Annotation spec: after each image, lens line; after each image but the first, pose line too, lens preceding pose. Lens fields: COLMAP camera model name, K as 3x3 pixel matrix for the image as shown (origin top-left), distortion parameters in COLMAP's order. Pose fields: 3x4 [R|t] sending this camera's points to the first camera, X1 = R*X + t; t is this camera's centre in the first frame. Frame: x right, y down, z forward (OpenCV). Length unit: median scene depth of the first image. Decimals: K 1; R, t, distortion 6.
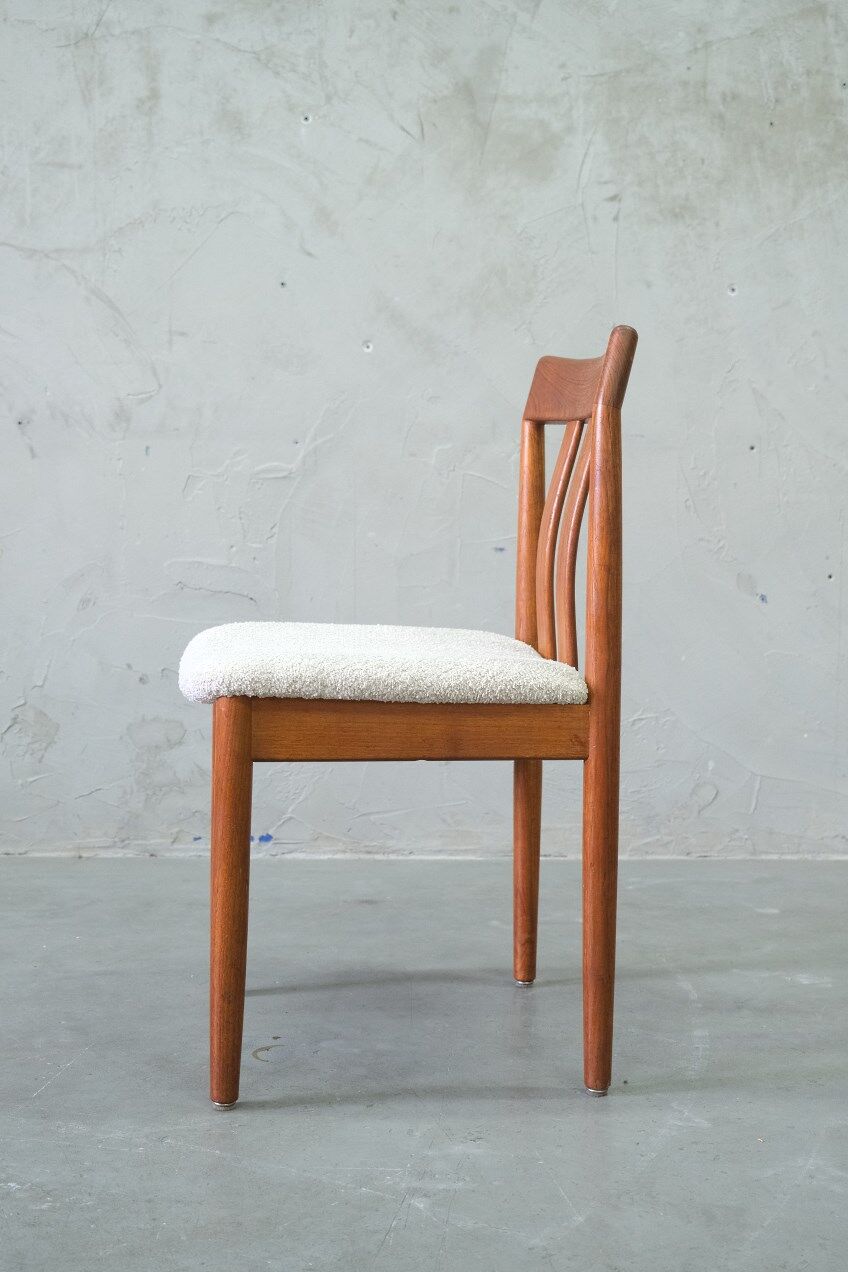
lens RADIAL K [[1722.0, 0, 430.5], [0, 1722.0, 633.7], [0, 0, 1]] dist [0.056385, 0.000000]
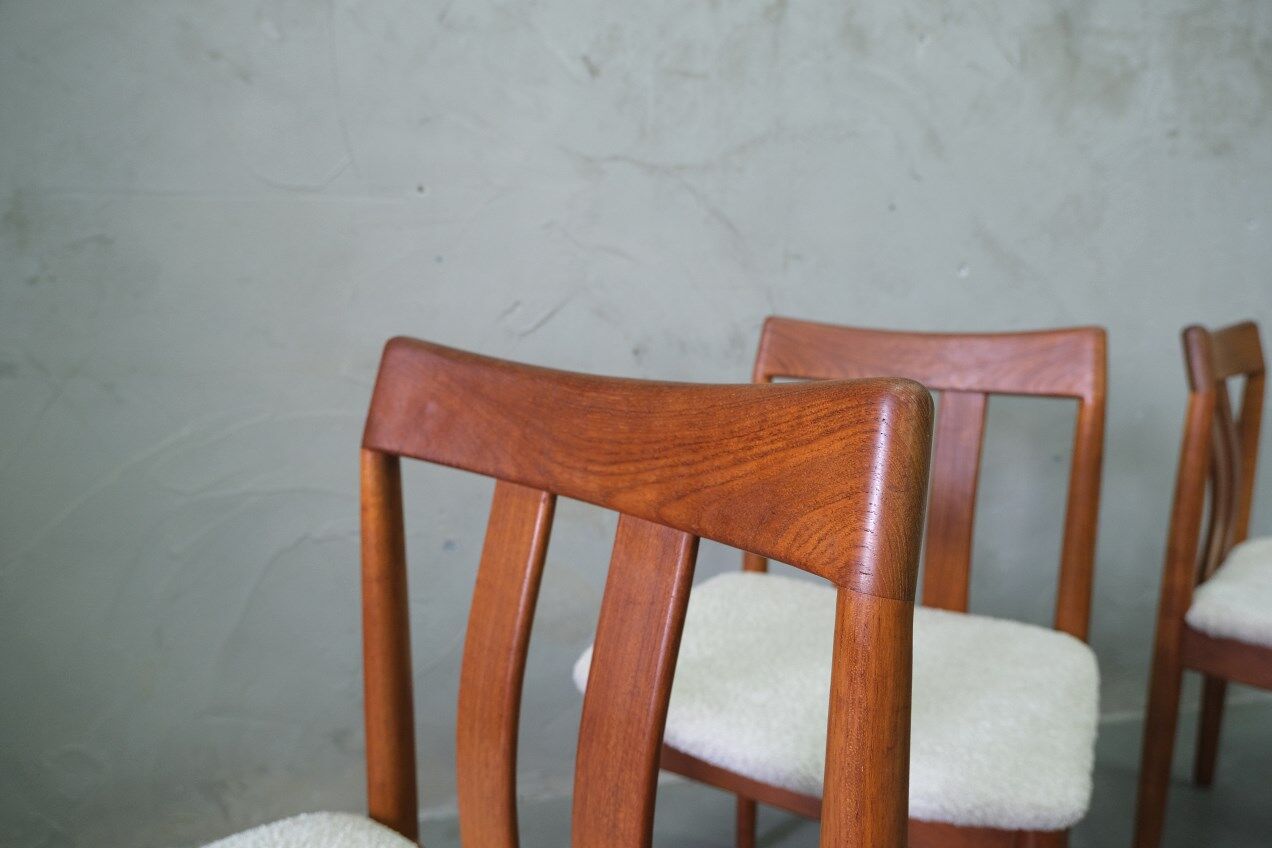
lens RADIAL K [[850.7, 0, 634.6], [0, 850.7, 418.9], [0, 0, 1]] dist [-0.017611, 0.023884]
pose [[0.975041, -0.033031, 0.219553, -0.342840], [0.017898, 0.997347, 0.070560, -0.119177], [-0.221301, -0.064869, 0.973046, 0.552829]]
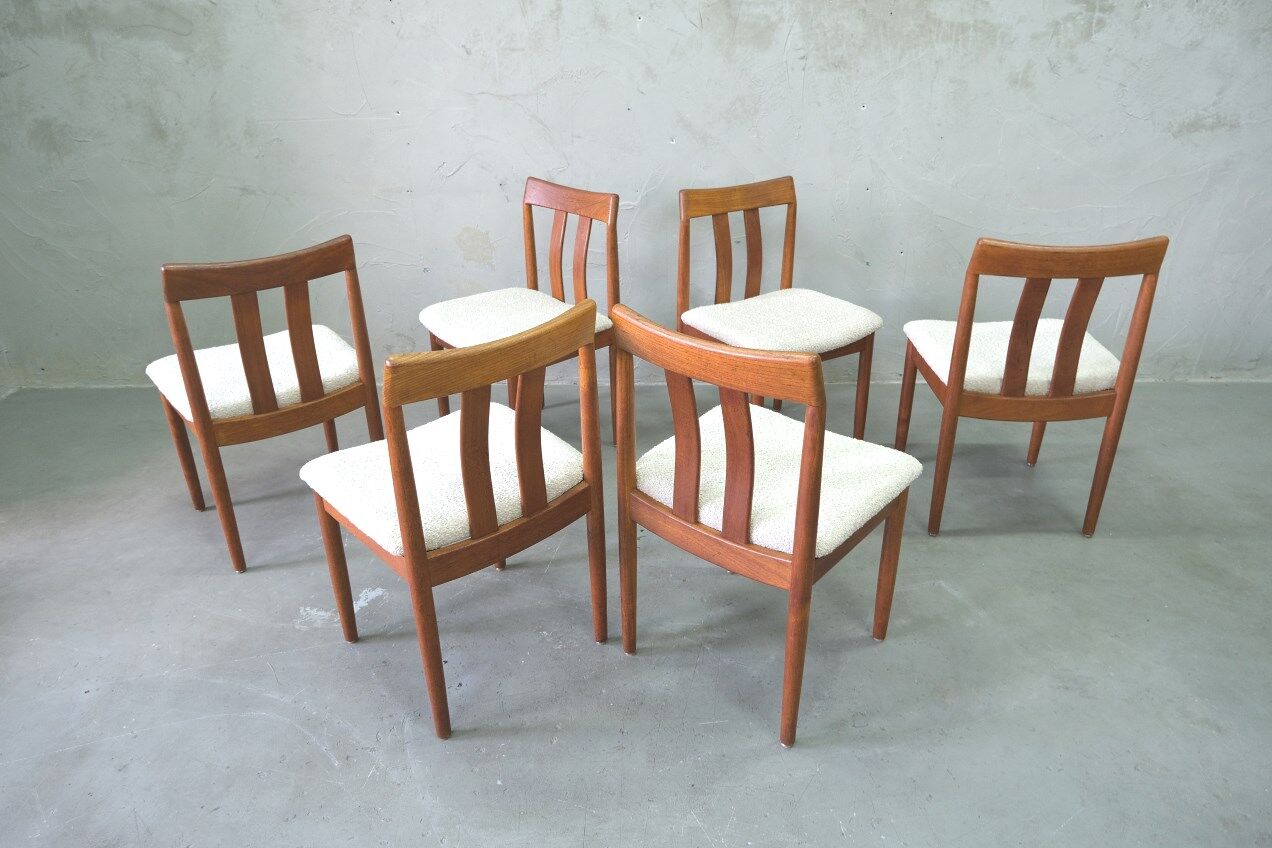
lens RADIAL K [[850.7, 0, 631.9], [0, 850.7, 416.4], [0, 0, 1]] dist [-0.017611, 0.023884]
pose [[0.997892, 0.002149, -0.064857, -0.019476], [0.021359, 0.932887, 0.359536, -0.224918], [0.061277, -0.360163, 0.930875, -0.013059]]
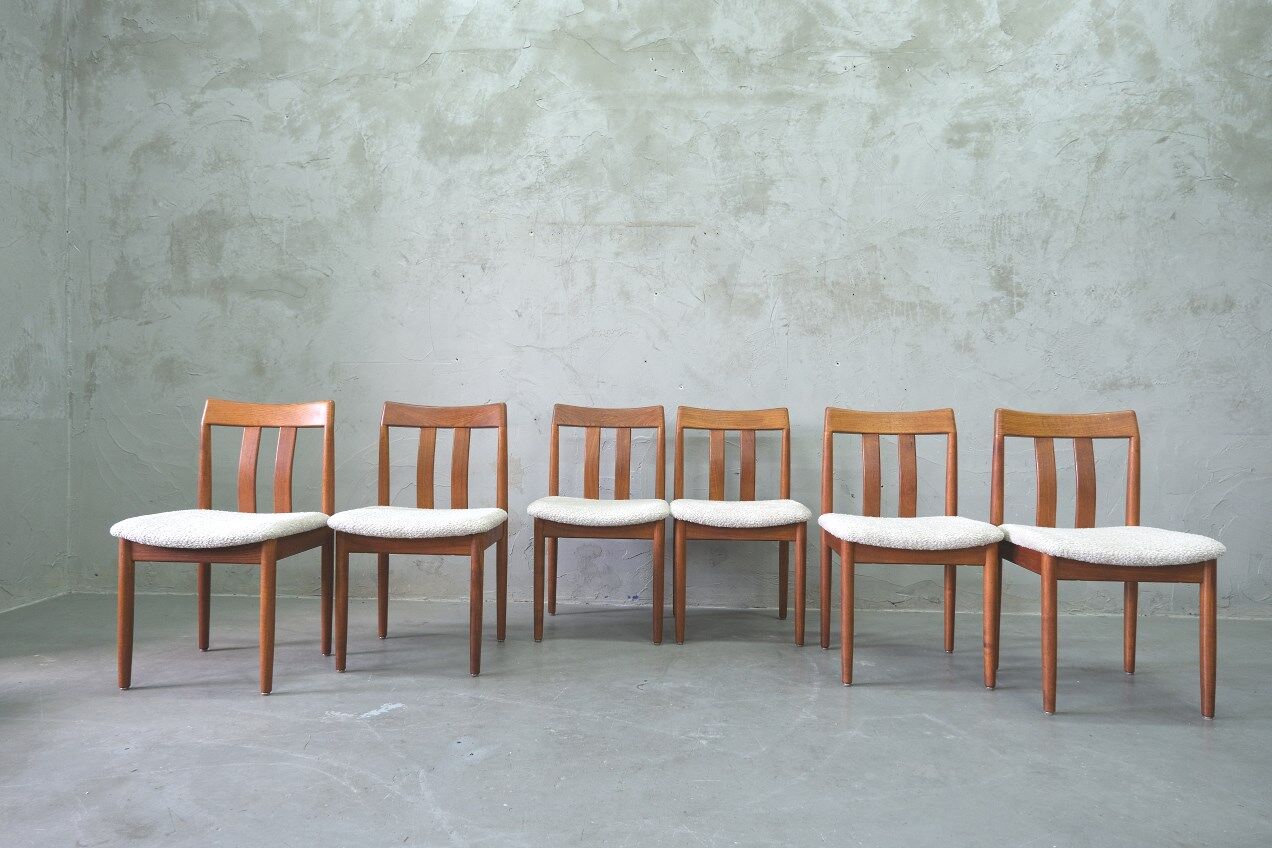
lens RADIAL K [[895.1, 0, 631.3], [0, 895.1, 415.2], [0, 0, 1]] dist [0.000556, 0.009230]
pose [[0.996538, 0.004304, -0.083027, -0.002399], [-0.010439, 0.997233, -0.073606, -0.037688], [0.082481, 0.074218, 0.993825, -0.222525]]
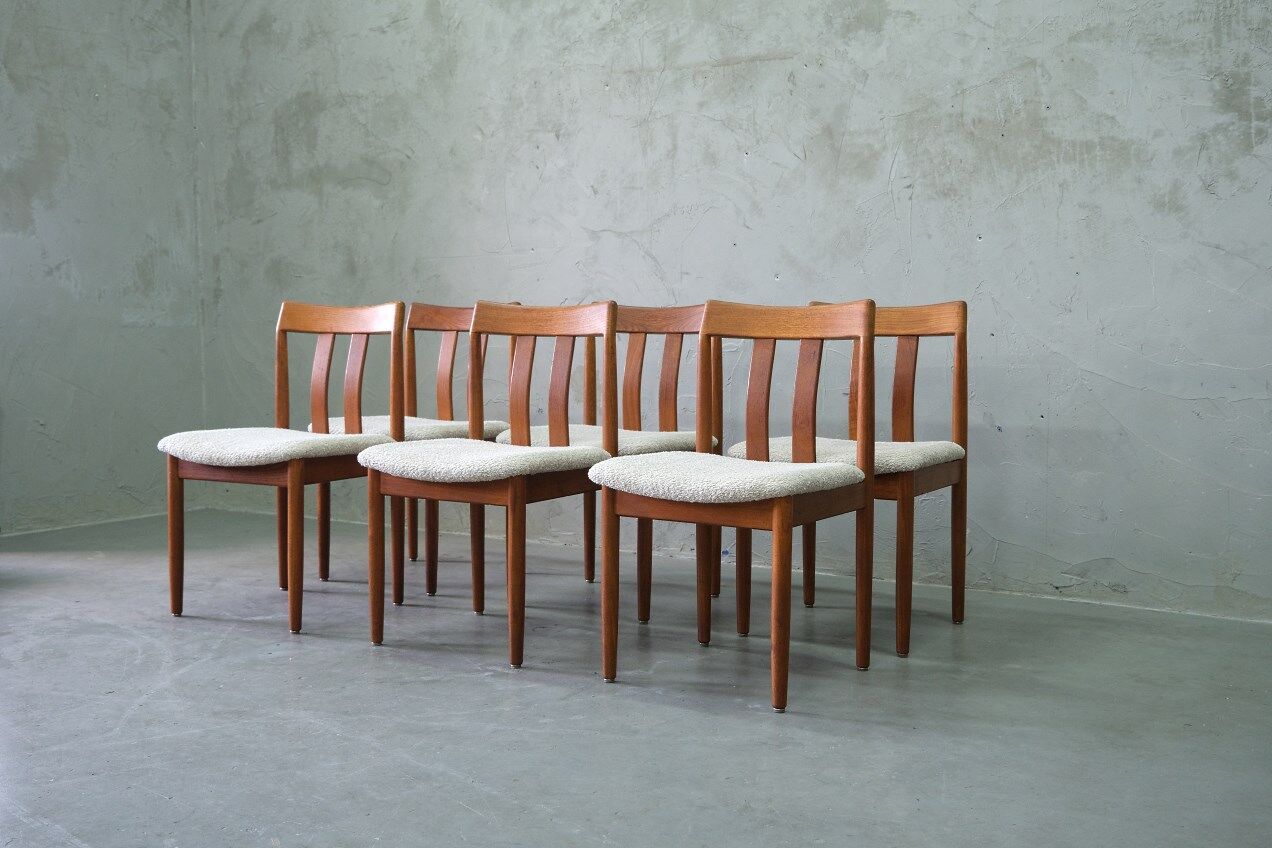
lens RADIAL K [[1414.1, 0, 626.7], [0, 1414.1, 412.4], [0, 0, 1]] dist [0.029558, 0.000000]
pose [[0.825082, 0.032064, -0.564102, 0.663377], [-0.038665, 0.999252, 0.000245, -0.023575], [0.563689, 0.021609, 0.825705, -0.281516]]
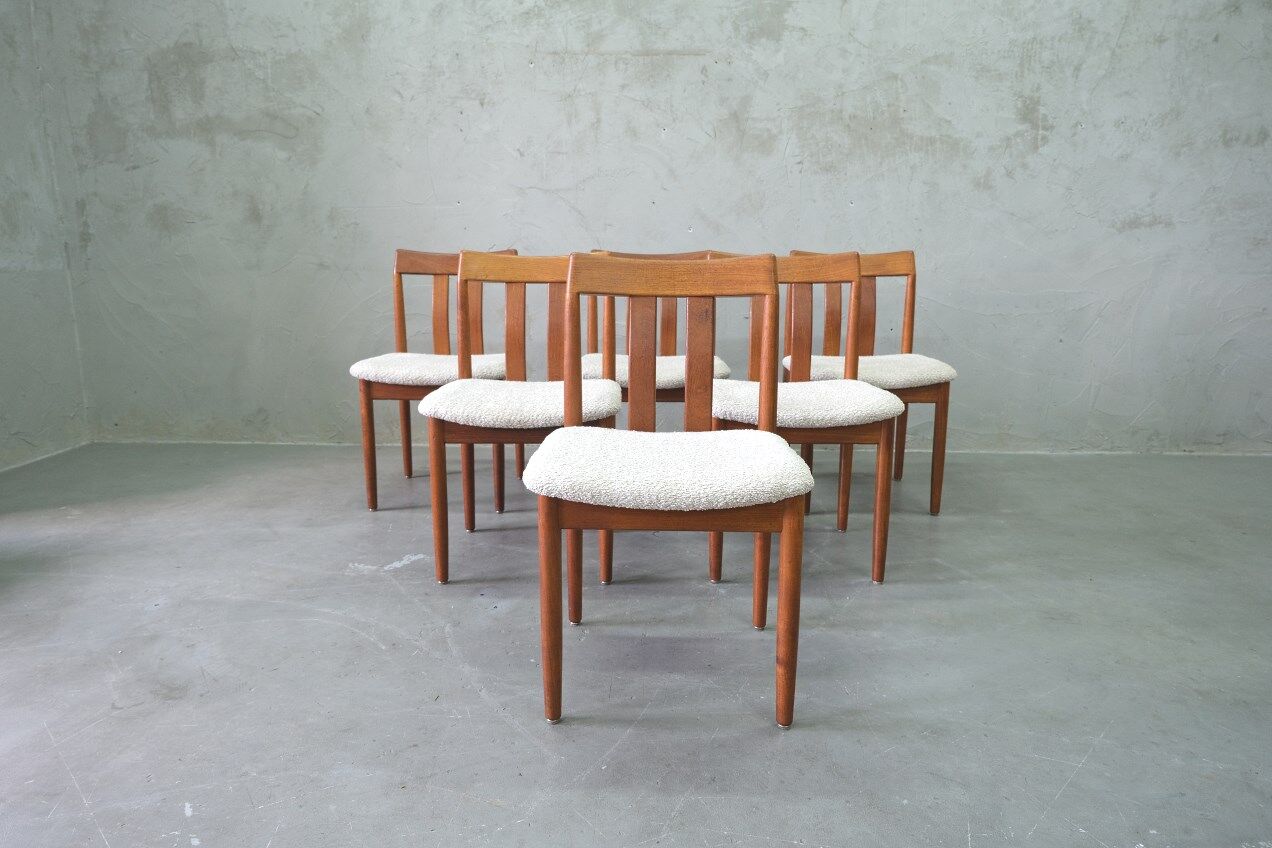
lens RADIAL K [[850.7, 0, 630.4], [0, 850.7, 417.9], [0, 0, 1]] dist [-0.017611, 0.023884]
pose [[0.996945, 0.008853, -0.077601, -0.025951], [0.000453, 0.992883, 0.119093, -0.053128], [0.078103, -0.118765, 0.989846, -0.158650]]
